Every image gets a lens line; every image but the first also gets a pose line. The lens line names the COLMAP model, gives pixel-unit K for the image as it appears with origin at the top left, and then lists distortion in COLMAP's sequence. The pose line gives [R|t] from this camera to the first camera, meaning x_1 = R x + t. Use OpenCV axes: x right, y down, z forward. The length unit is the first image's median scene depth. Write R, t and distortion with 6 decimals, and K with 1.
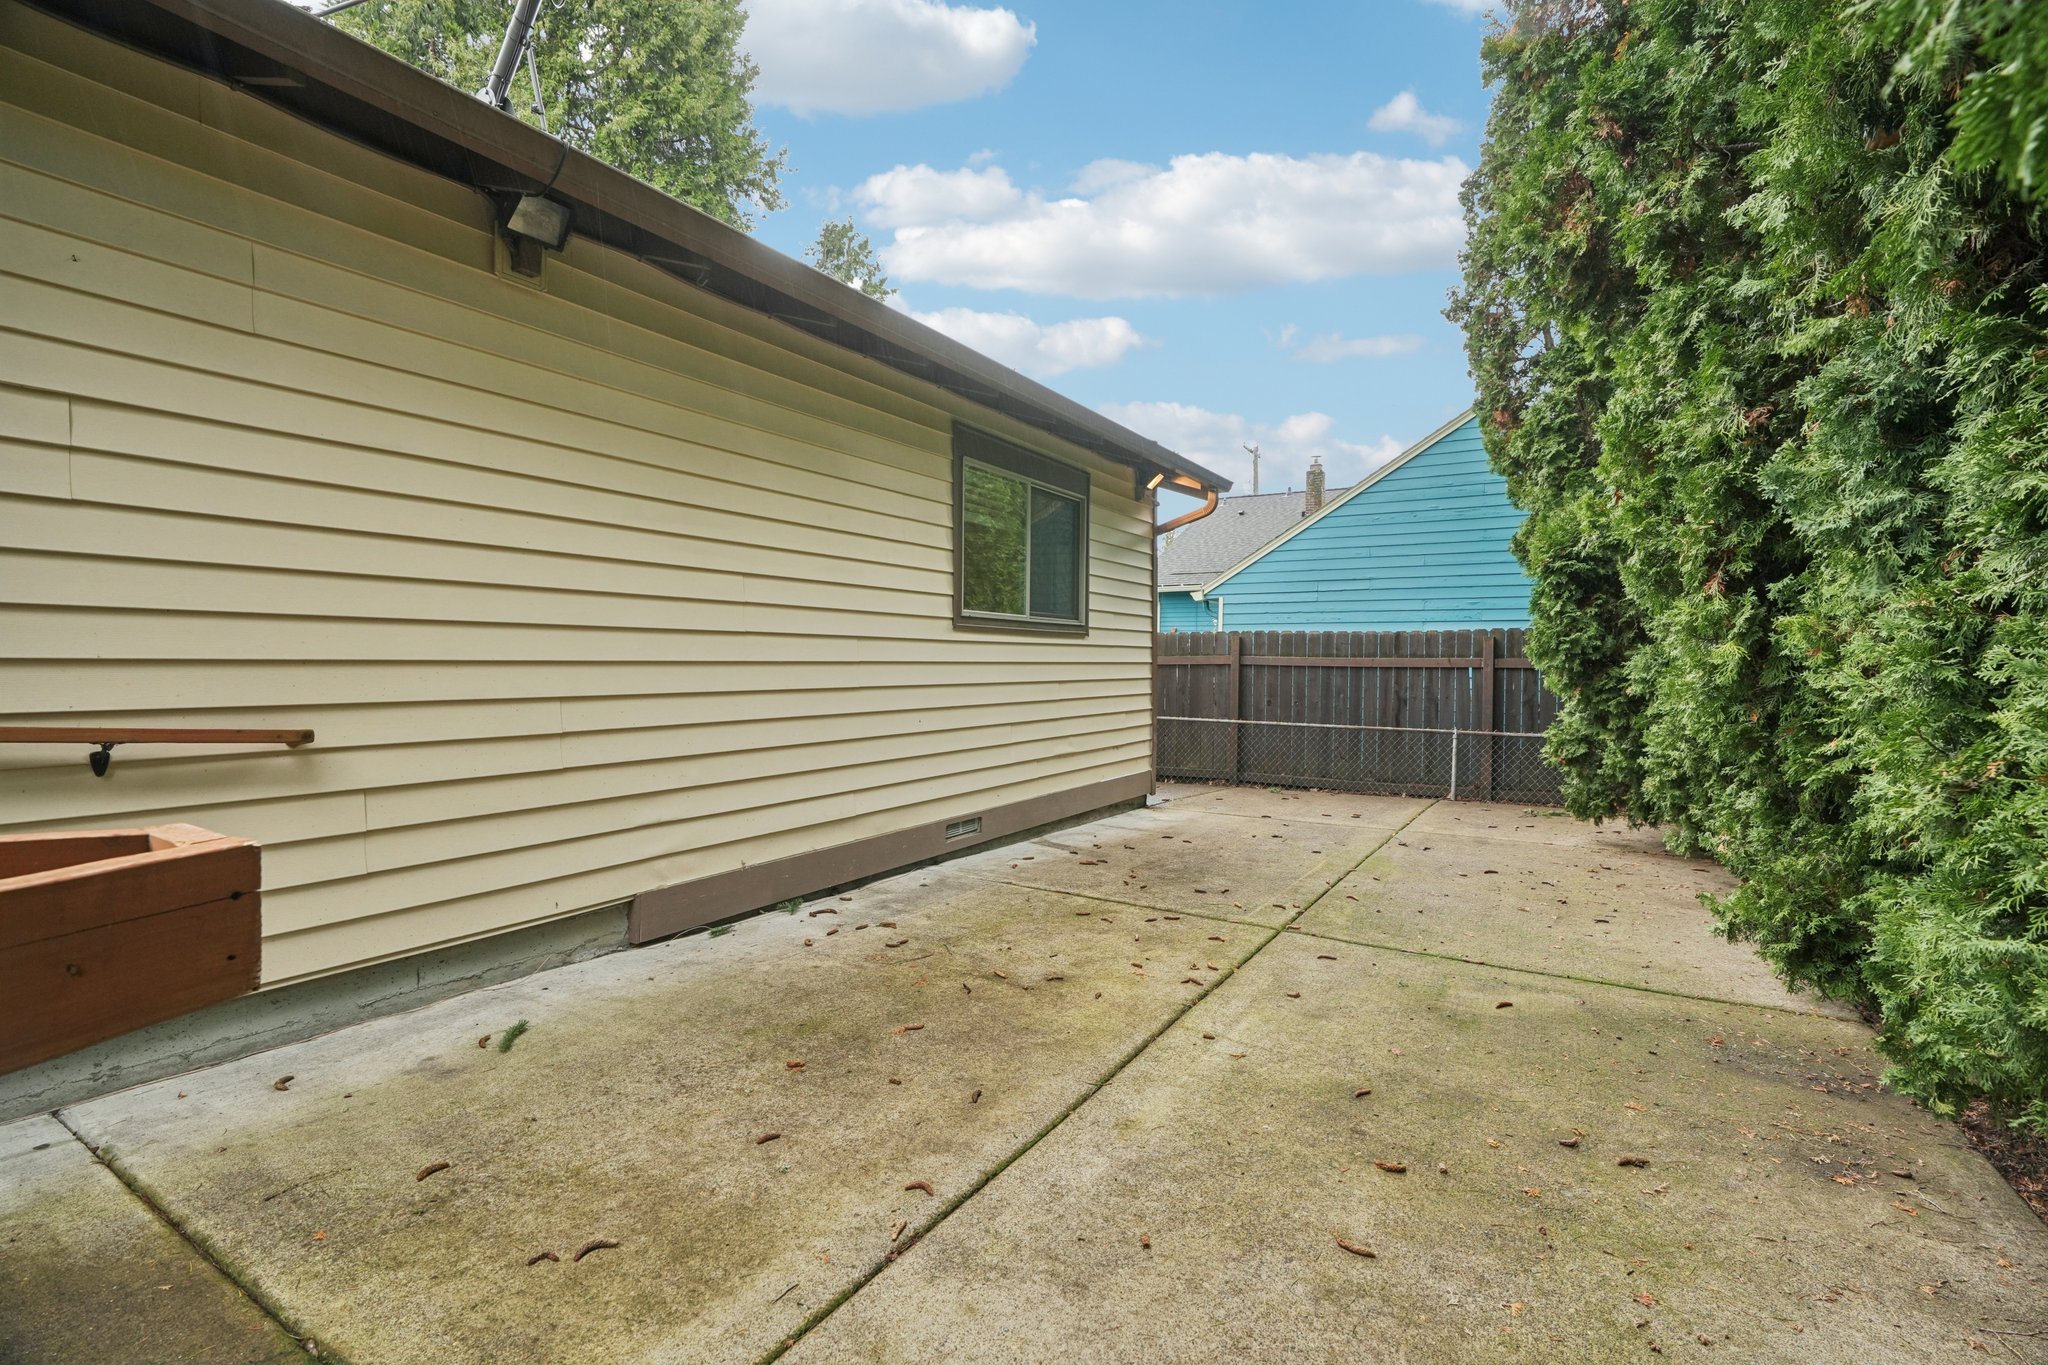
lens RADIAL K [[925.0, 0, 1019.0], [0, 925.0, 677.0], [0, 0, 1]] dist [-0.008768, 0.000625]
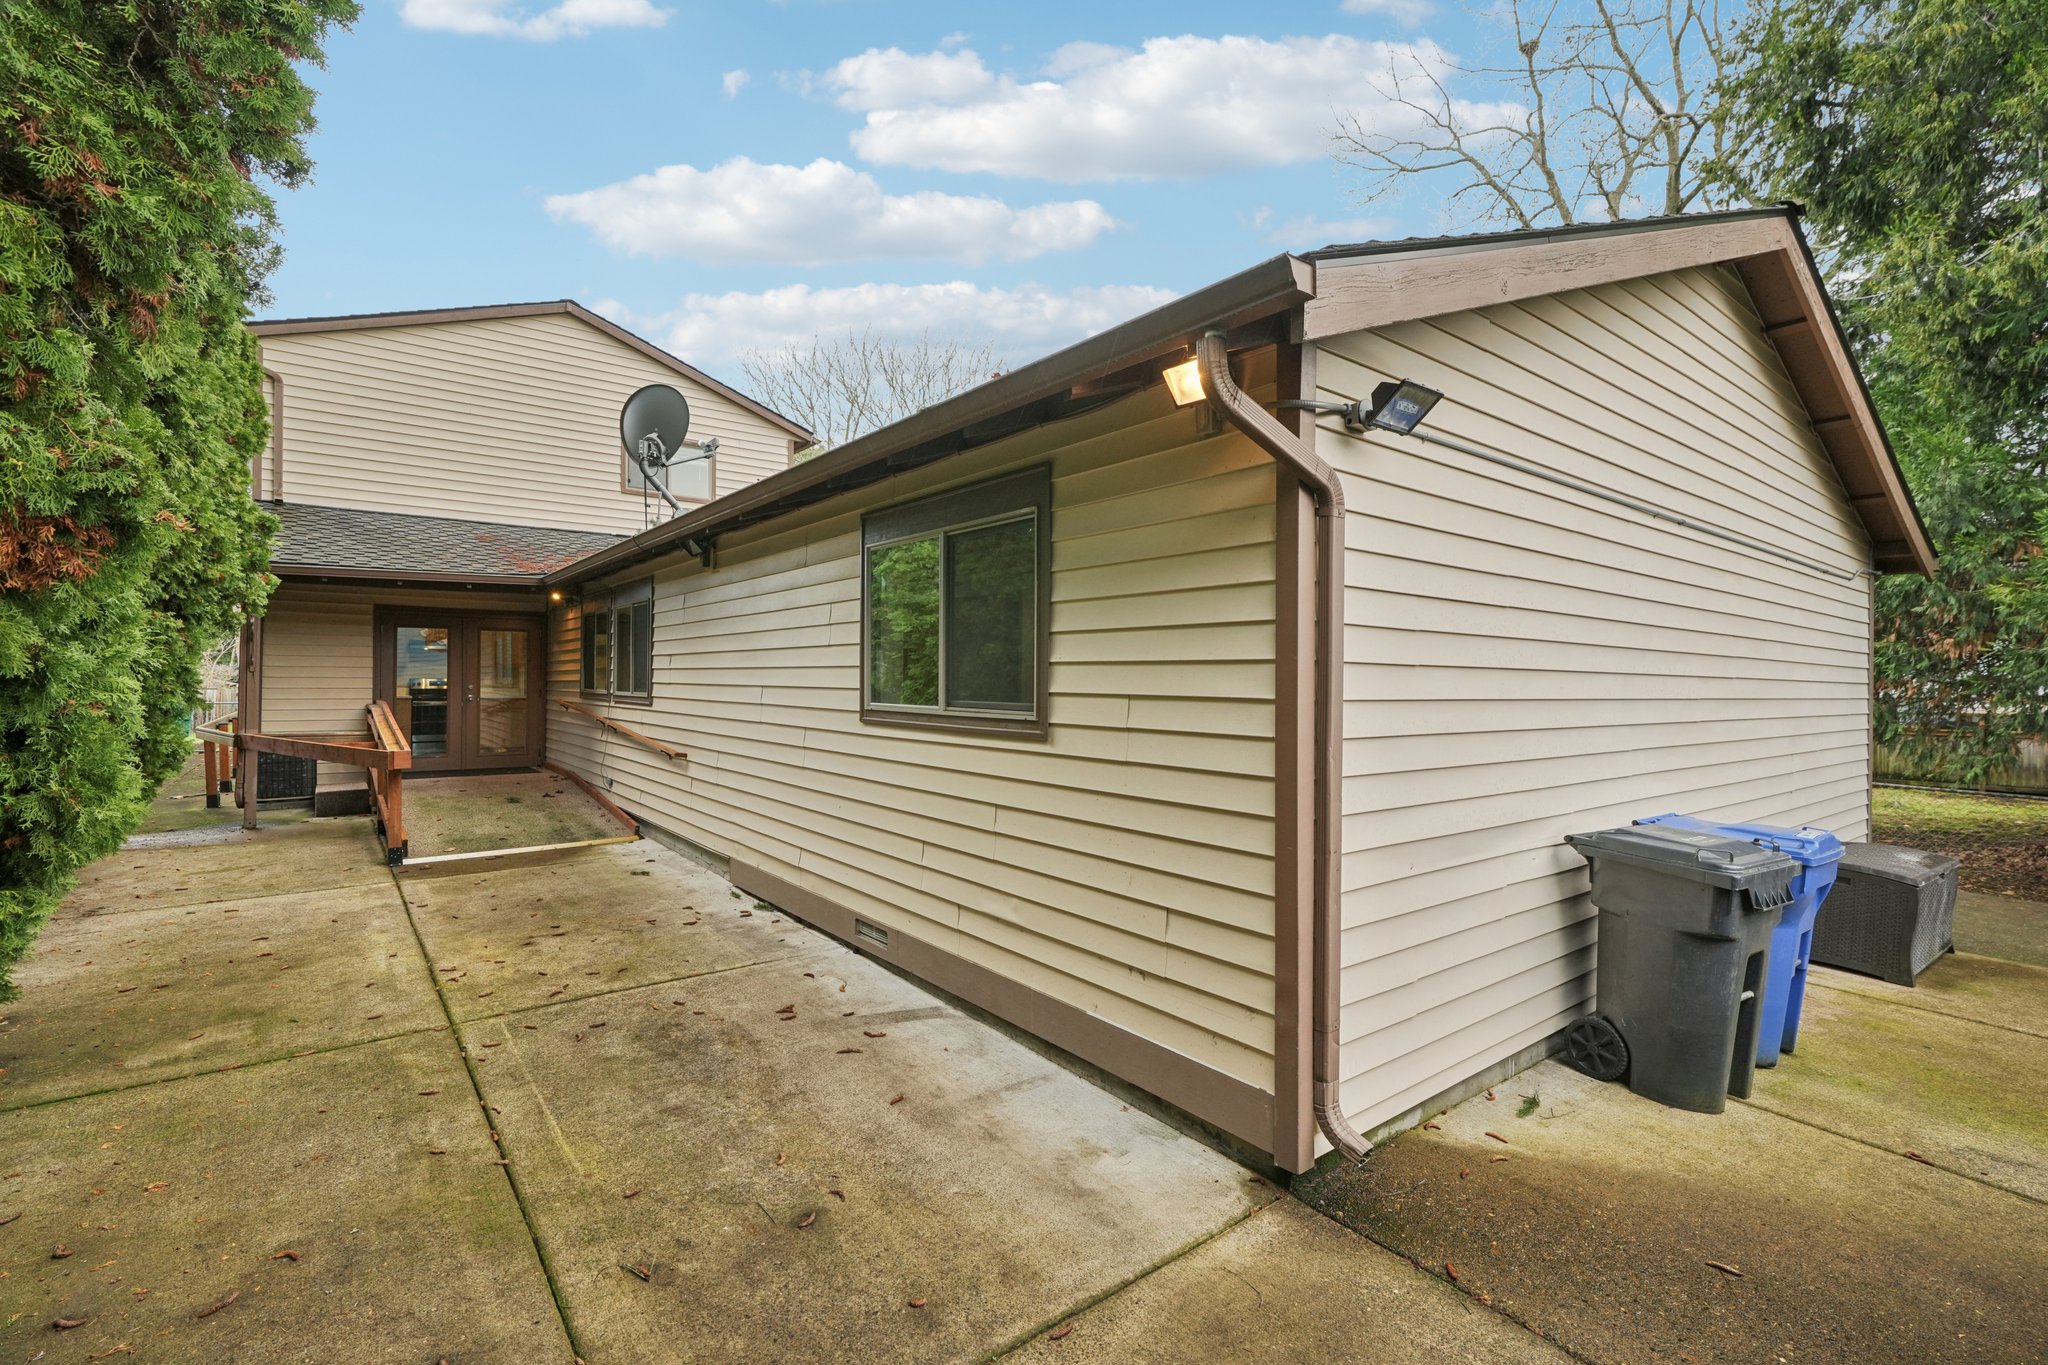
lens RADIAL K [[925.0, 0, 1022.0], [0, 925.0, 679.8], [0, 0, 1]] dist [-0.008768, 0.000625]
pose [[-0.357225, -0.012599, -0.933933, 1.015140], [-0.032636, 0.999467, -0.001000, -0.130976], [0.933448, 0.030123, -0.357446, 1.938009]]
